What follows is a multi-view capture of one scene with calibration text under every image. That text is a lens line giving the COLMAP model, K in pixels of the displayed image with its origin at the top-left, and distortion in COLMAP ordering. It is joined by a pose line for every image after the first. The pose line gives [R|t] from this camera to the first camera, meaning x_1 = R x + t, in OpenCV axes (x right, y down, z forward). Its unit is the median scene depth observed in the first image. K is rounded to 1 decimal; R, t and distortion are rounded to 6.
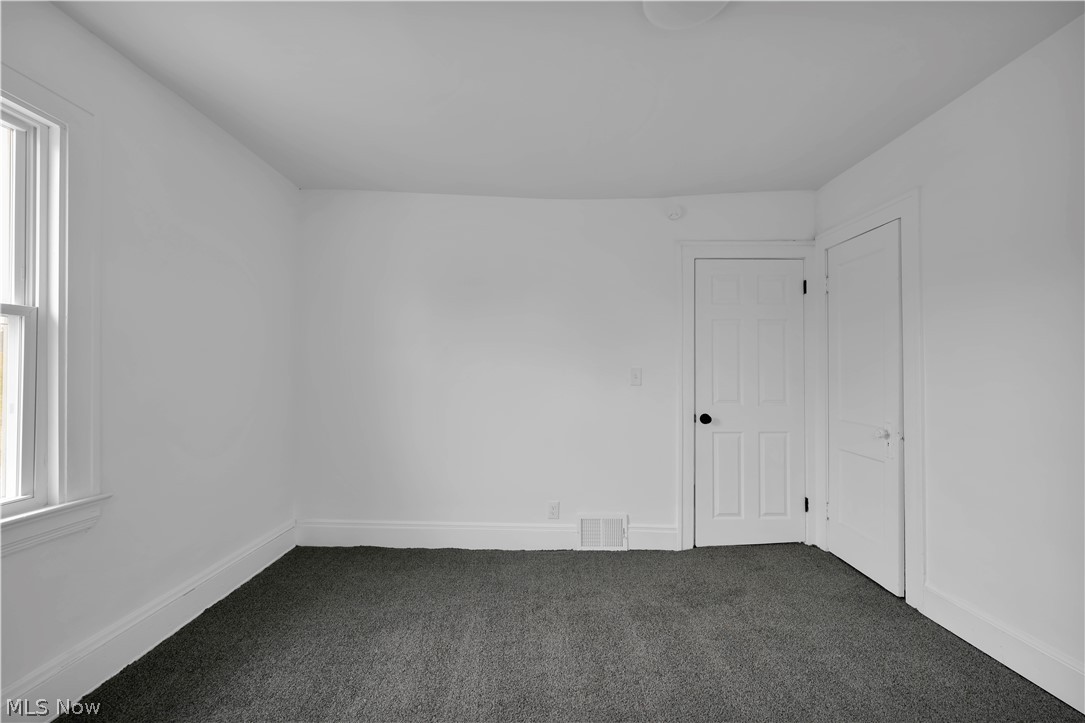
lens RADIAL K [[430.3, 0, 545.5], [0, 430.3, 367.0], [0, 0, 1]] dist [-0.001005, 0.000001]
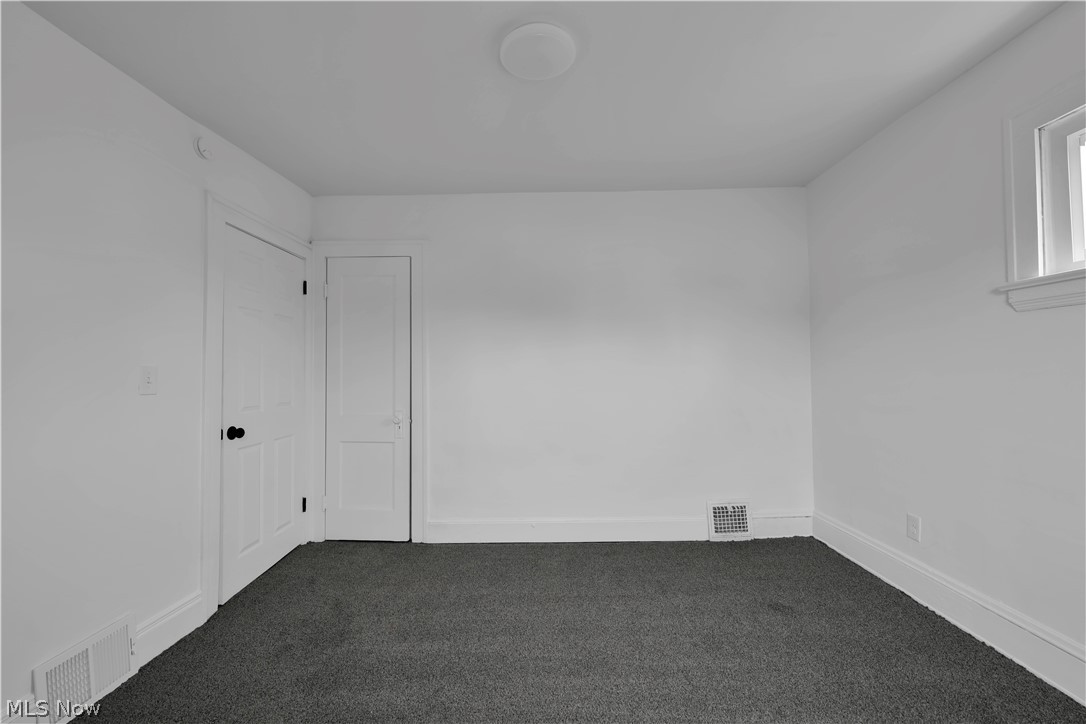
lens RADIAL K [[435.7, 0, 541.2], [0, 435.7, 366.6], [0, 0, 1]] dist [0.001492, 0.000394]
pose [[0.034113, 0.012487, 0.999340, -0.503473], [-0.005486, 0.999909, -0.012307, 0.009346], [-0.999403, -0.005063, 0.034179, 0.530351]]
